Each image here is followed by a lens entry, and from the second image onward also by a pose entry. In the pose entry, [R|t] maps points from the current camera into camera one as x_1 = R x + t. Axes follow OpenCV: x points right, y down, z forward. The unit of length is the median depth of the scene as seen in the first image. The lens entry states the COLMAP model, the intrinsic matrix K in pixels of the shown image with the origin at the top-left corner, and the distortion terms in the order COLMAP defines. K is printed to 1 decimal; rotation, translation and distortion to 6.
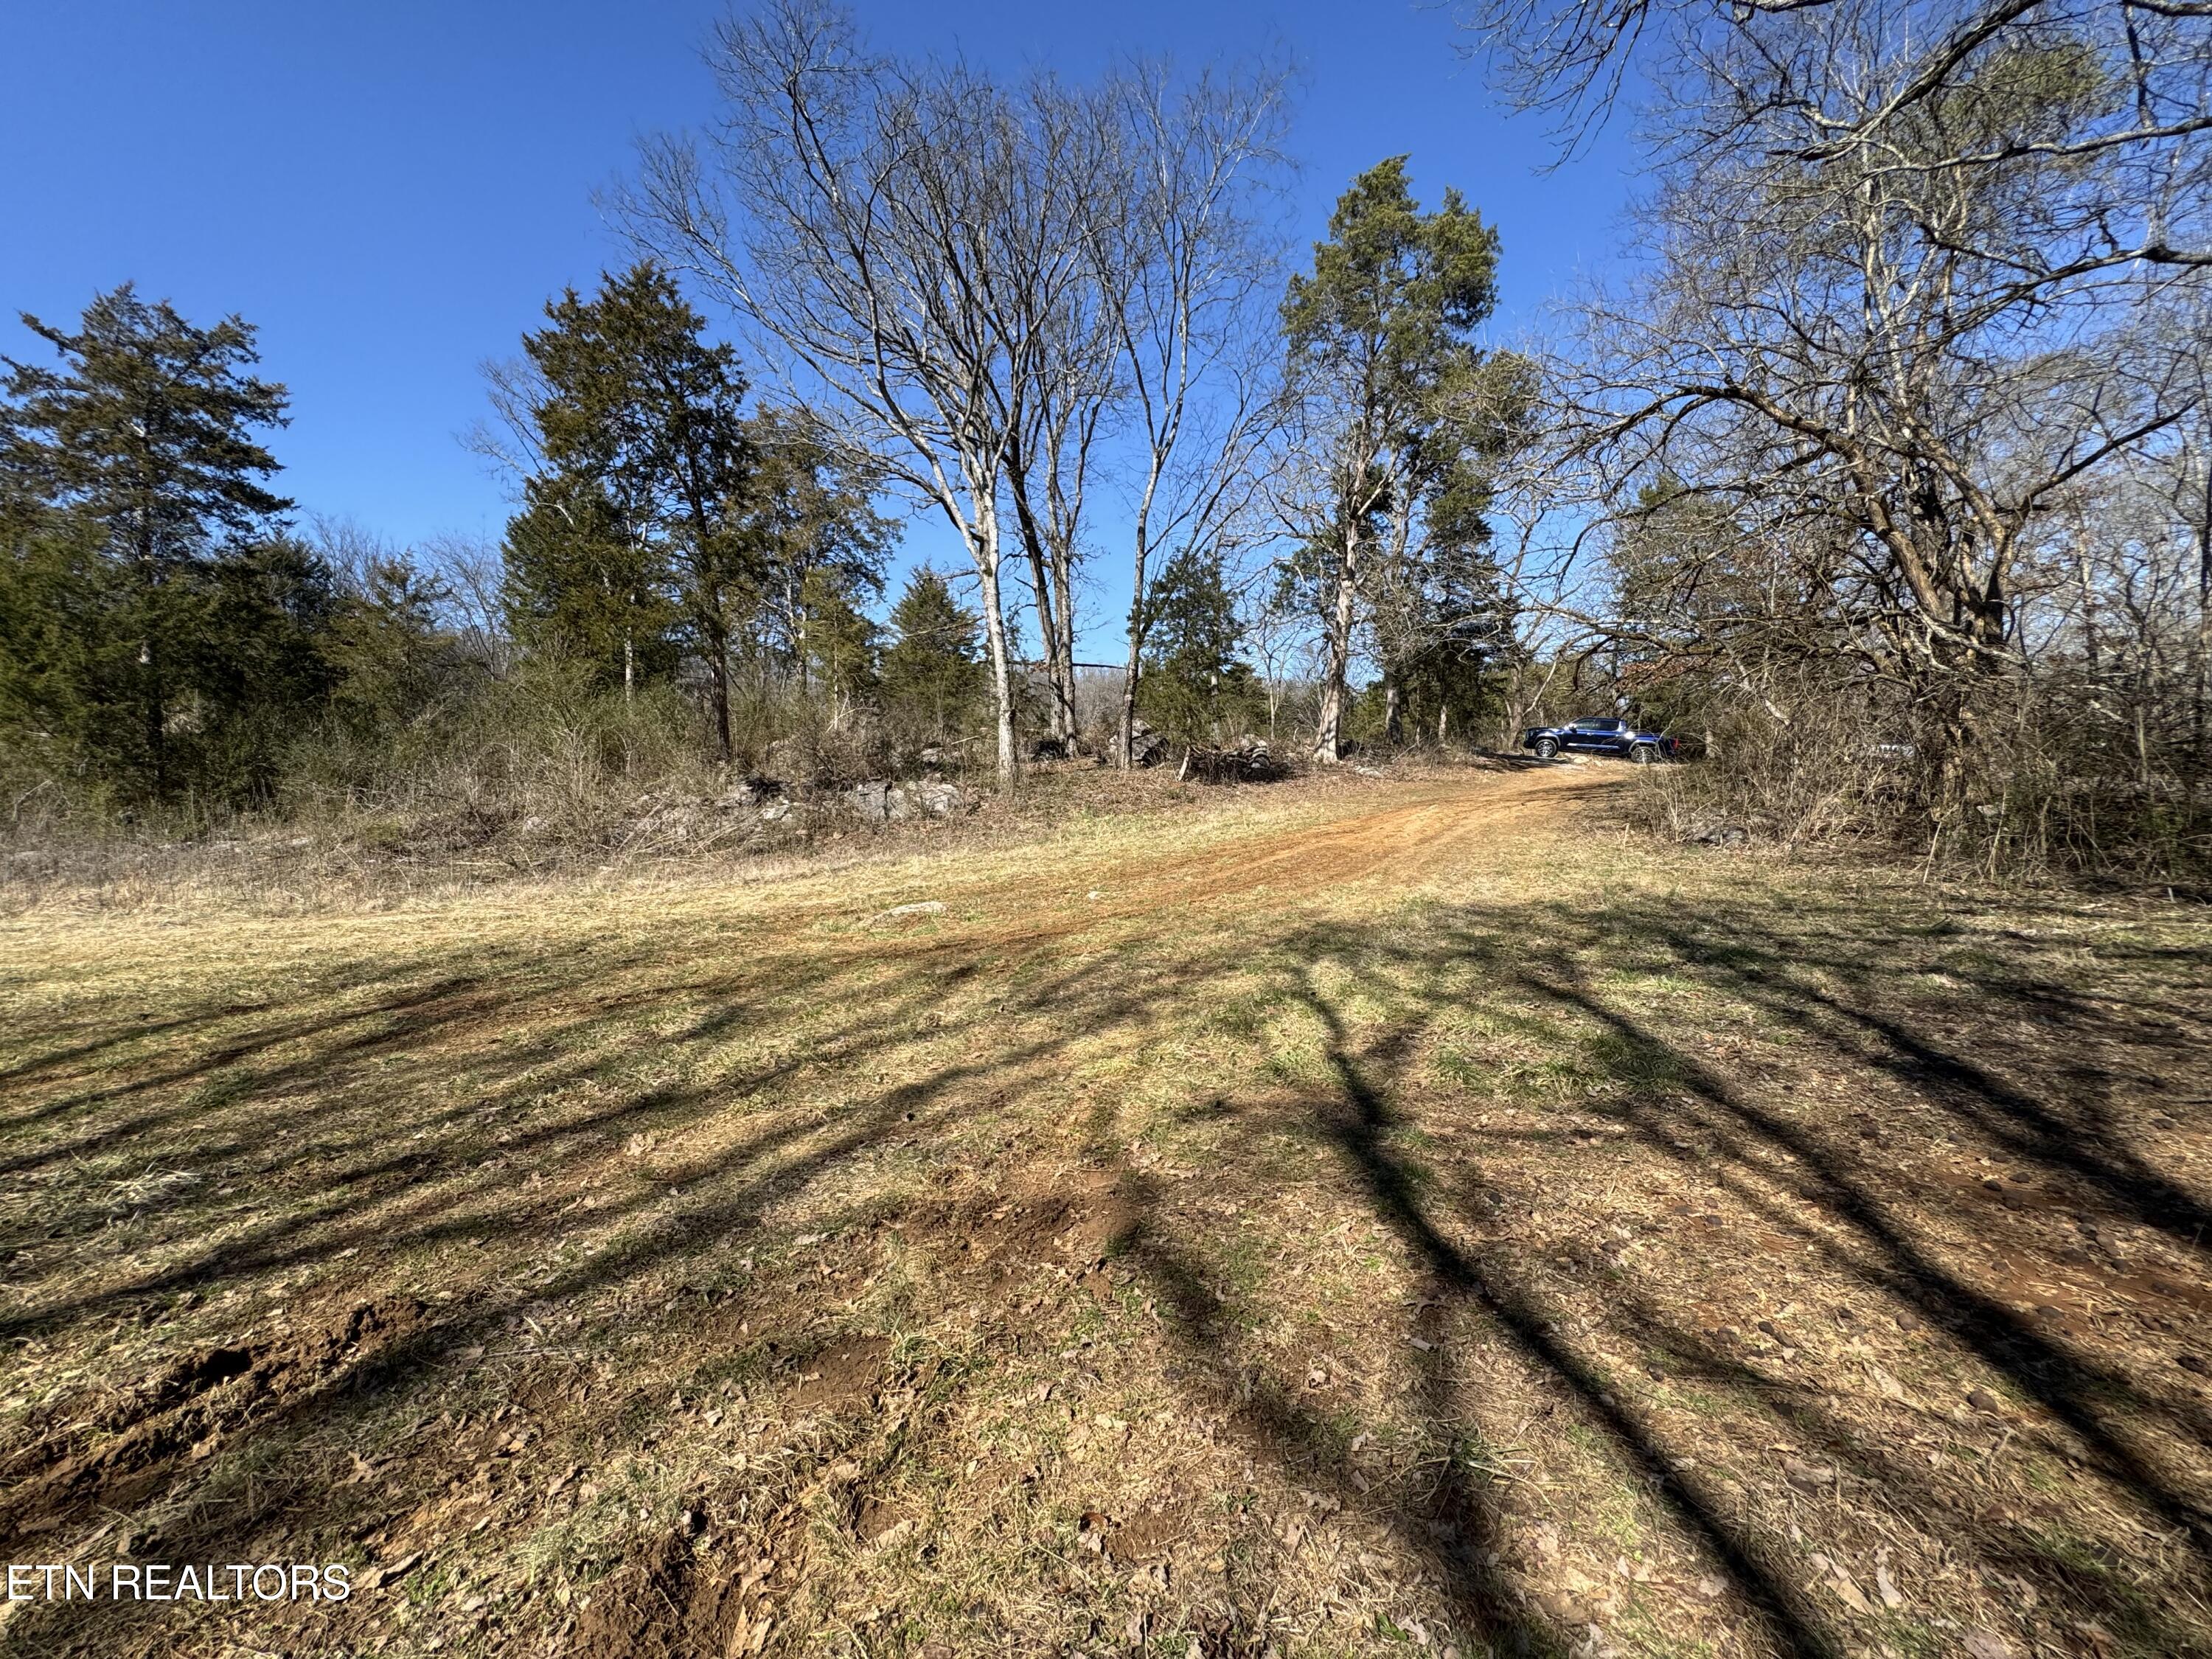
lens RADIAL K [[882.7, 0, 1108.2], [0, 882.7, 825.6], [0, 0, 1]] dist [-0.005749, 0.001593]
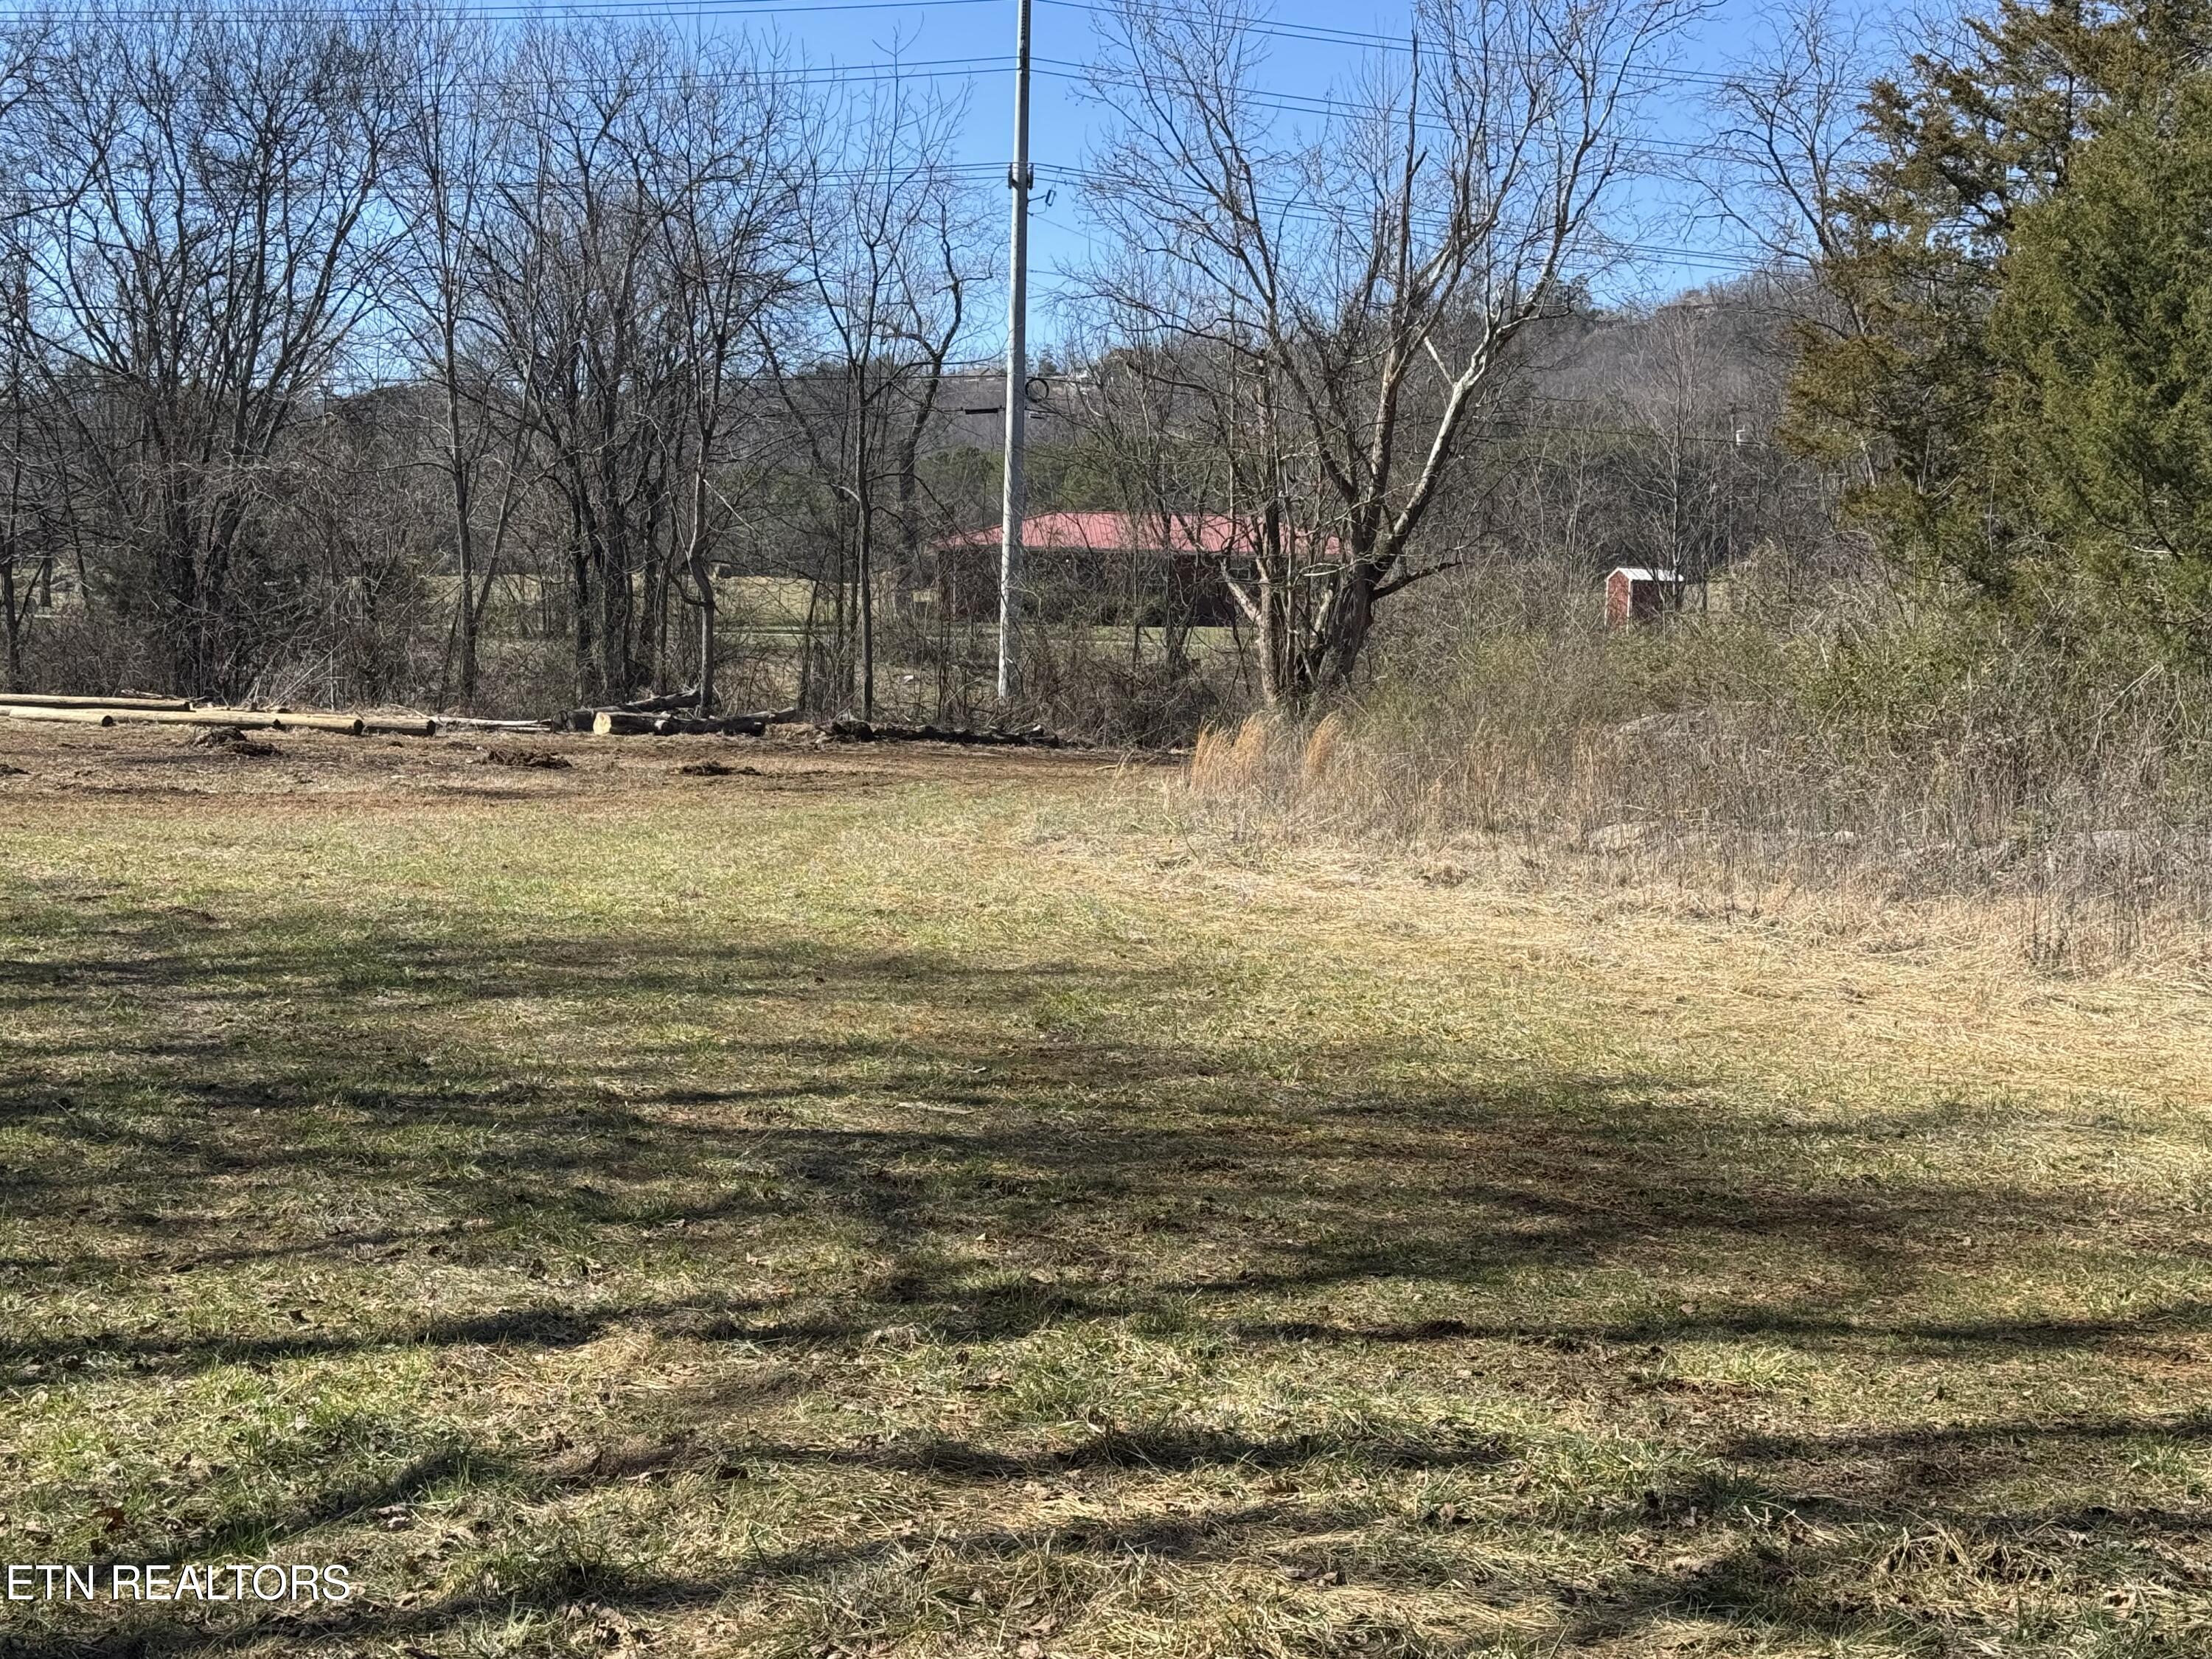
lens RADIAL K [[3115.1, 0, 1092.9], [0, 3115.1, 840.8], [0, 0, 1]] dist [0.136815, 0.000000]
pose [[0.369557, 0.069941, -0.926572, 0.011424], [-0.072604, 0.996288, 0.046245, 0.000137], [0.926367, 0.050183, 0.373264, -0.035599]]
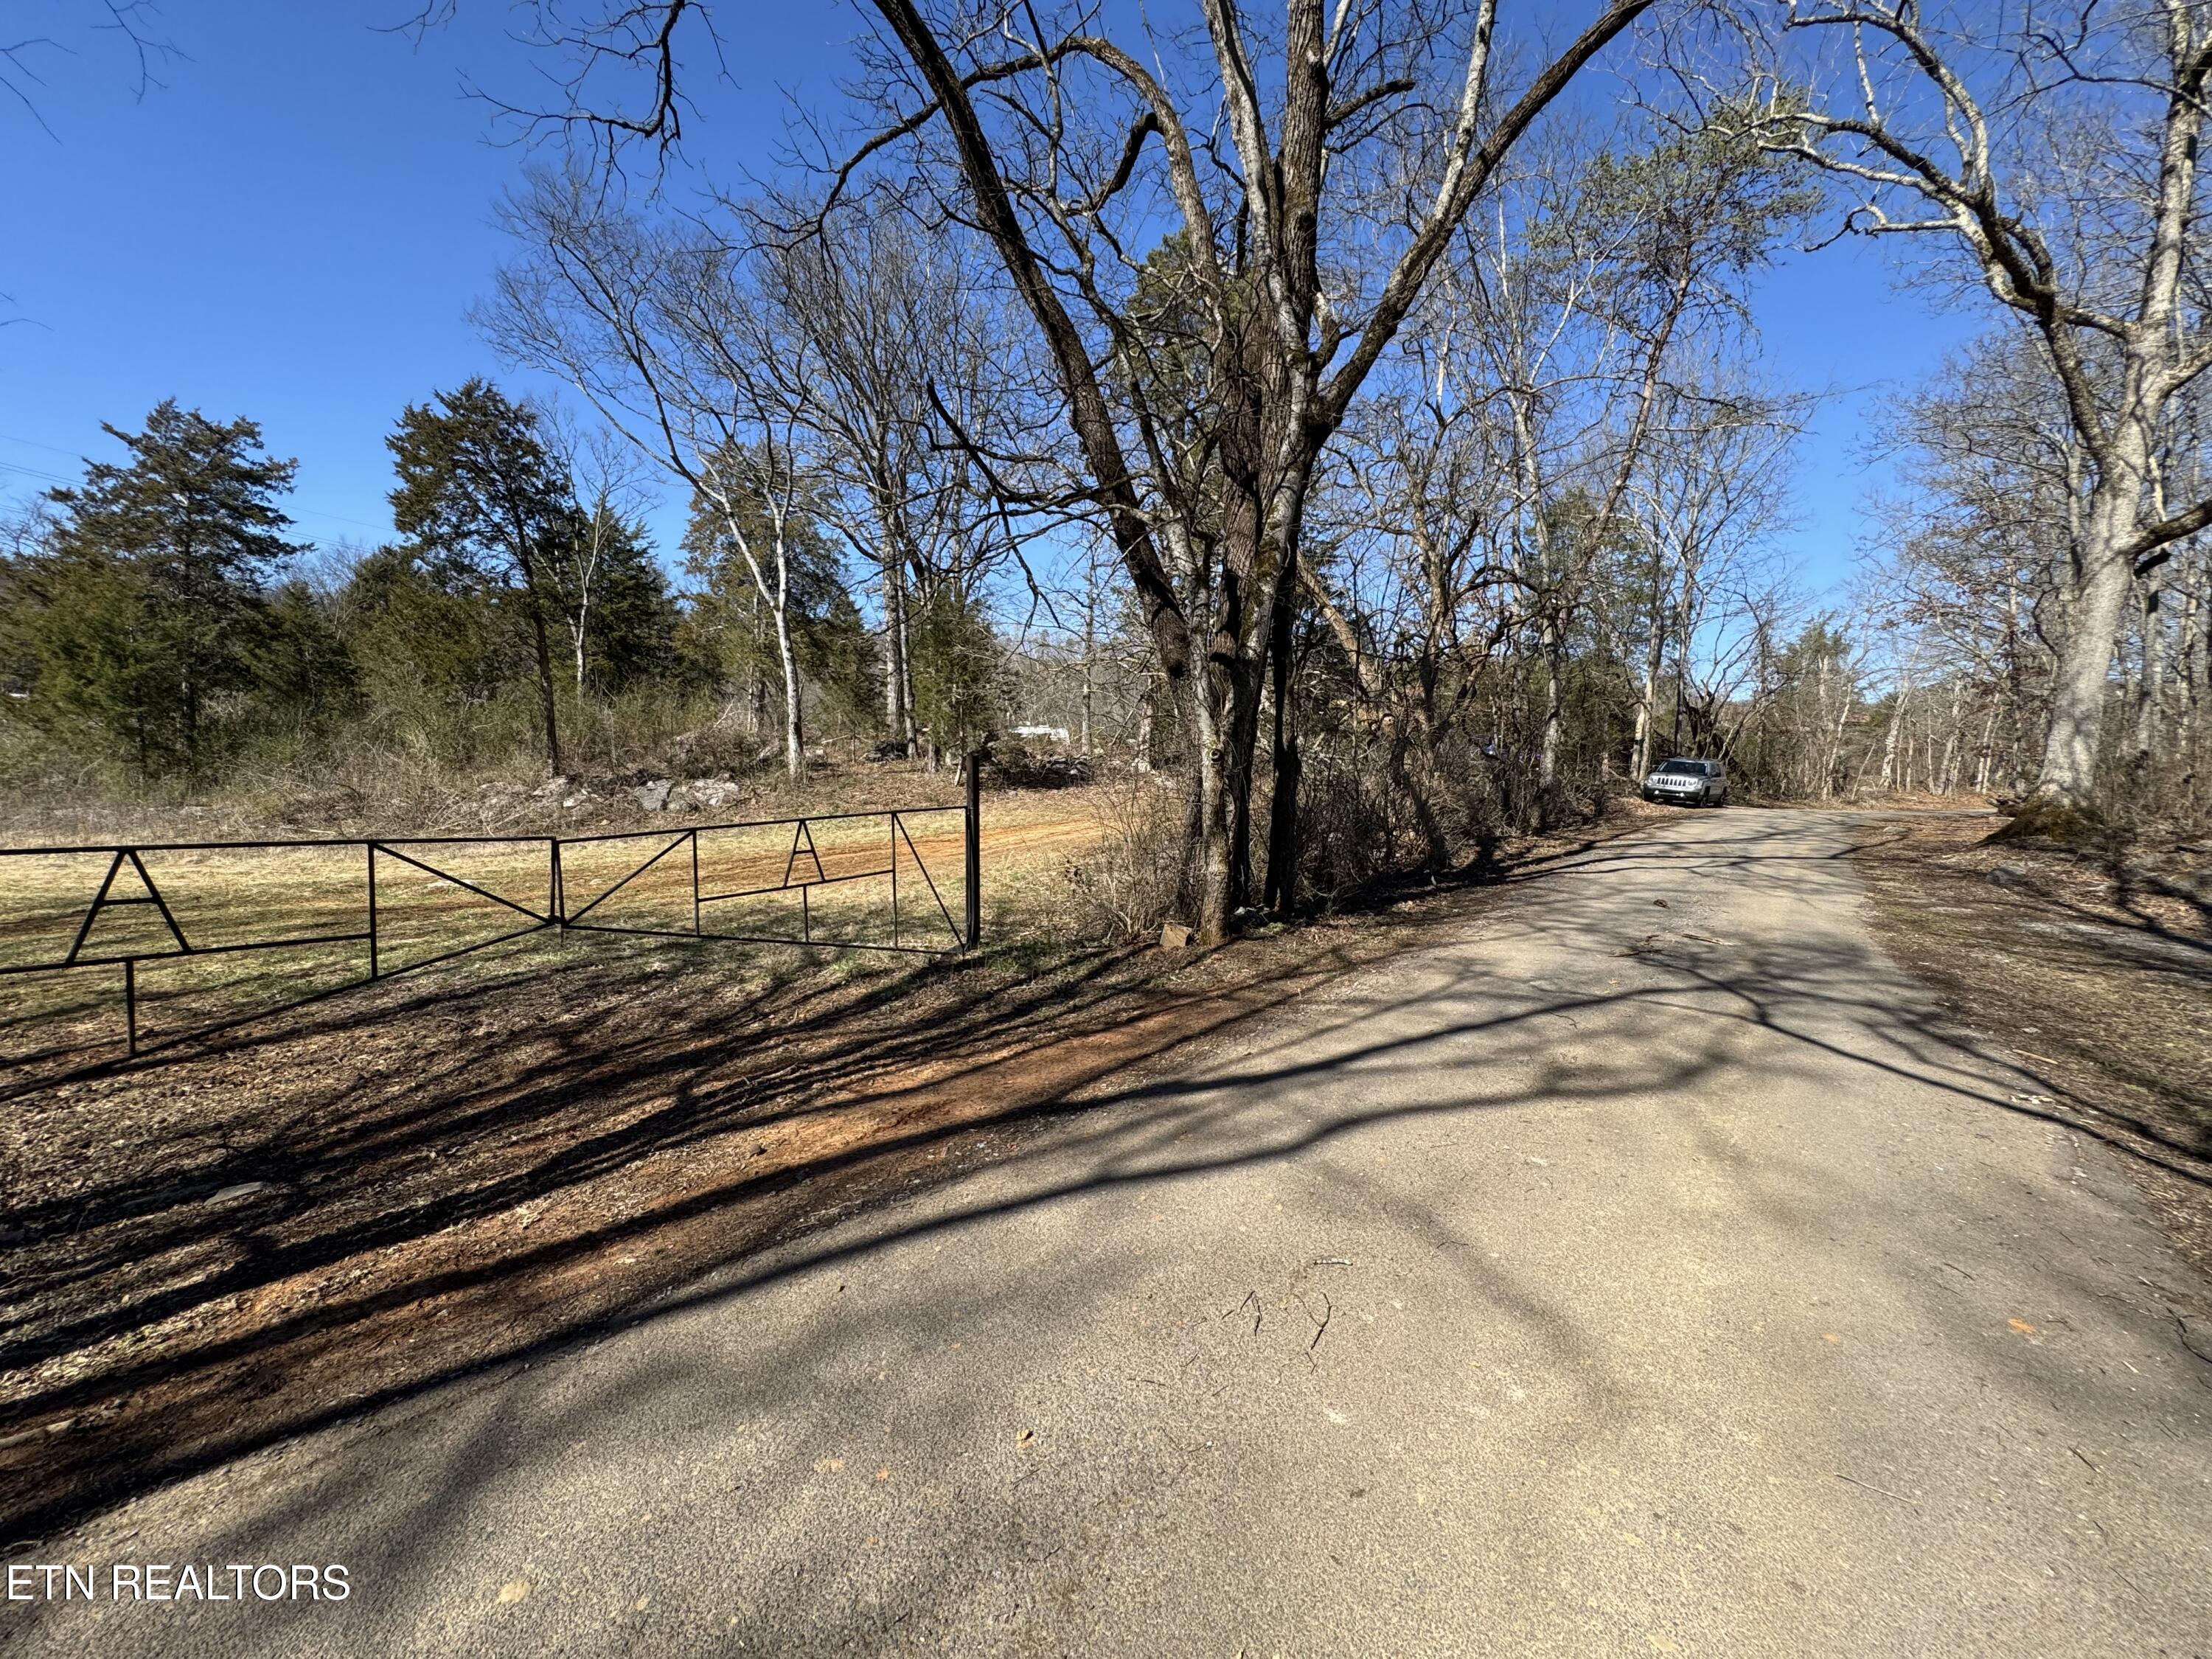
lens RADIAL K [[882.7, 0, 1107.8], [0, 882.7, 827.0], [0, 0, 1]] dist [-0.005749, 0.001593]
pose [[0.986217, 0.048930, -0.158054, 0.752604], [-0.044833, 0.998562, 0.029383, -0.064232], [0.159264, -0.021892, 0.986993, -0.182716]]
